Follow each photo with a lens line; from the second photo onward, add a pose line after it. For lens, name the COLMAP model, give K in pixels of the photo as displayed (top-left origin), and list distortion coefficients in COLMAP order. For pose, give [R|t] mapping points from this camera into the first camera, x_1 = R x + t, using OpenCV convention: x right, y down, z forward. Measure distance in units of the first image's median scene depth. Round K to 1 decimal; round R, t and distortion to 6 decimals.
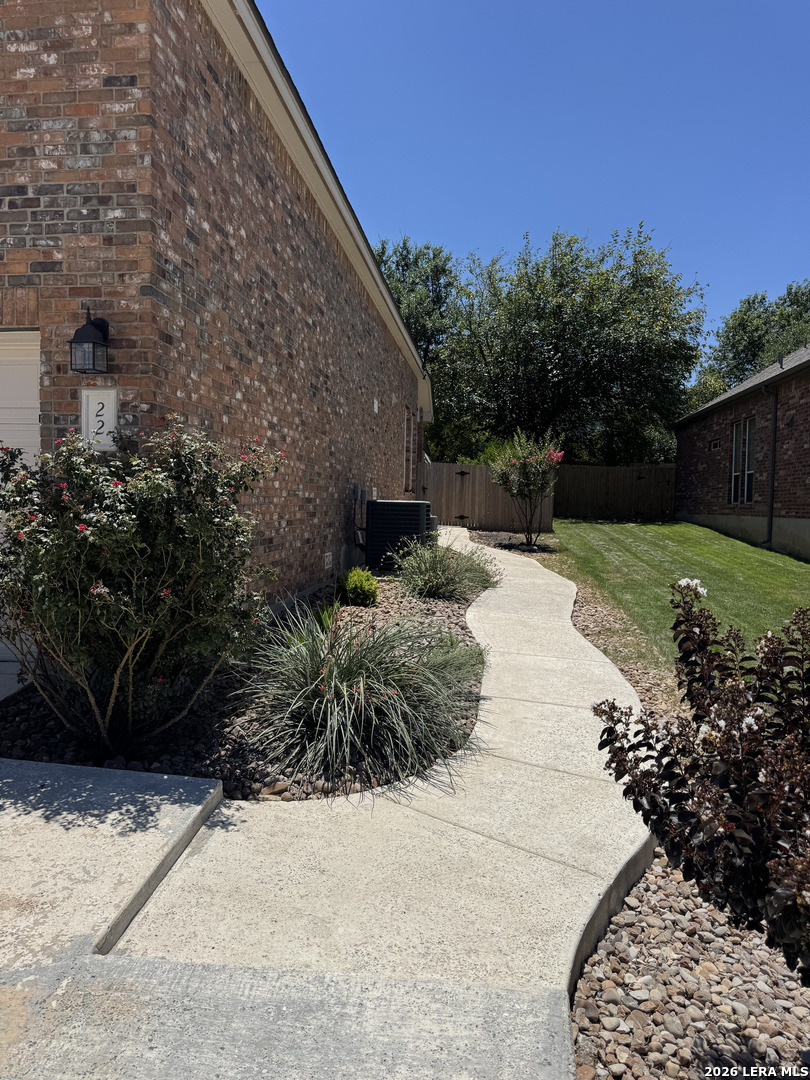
lens RADIAL K [[756.2, 0, 389.1], [0, 756.2, 537.5], [0, 0, 1]] dist [0.036057, -0.037562]
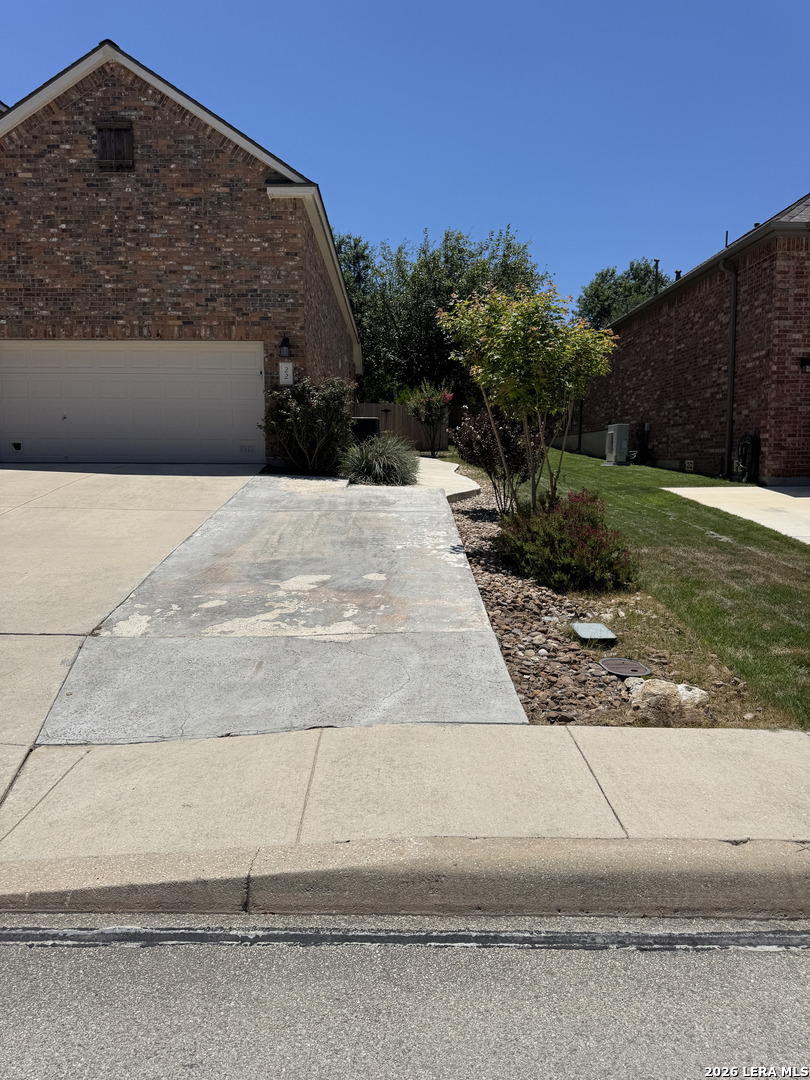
lens RADIAL K [[756.2, 0, 389.1], [0, 756.2, 537.5], [0, 0, 1]] dist [0.036057, -0.037562]
pose [[0.991457, -0.032321, 0.126362, -0.101492], [0.024766, 0.997836, 0.060909, 0.079903], [-0.128057, -0.057259, 0.990112, -0.512556]]
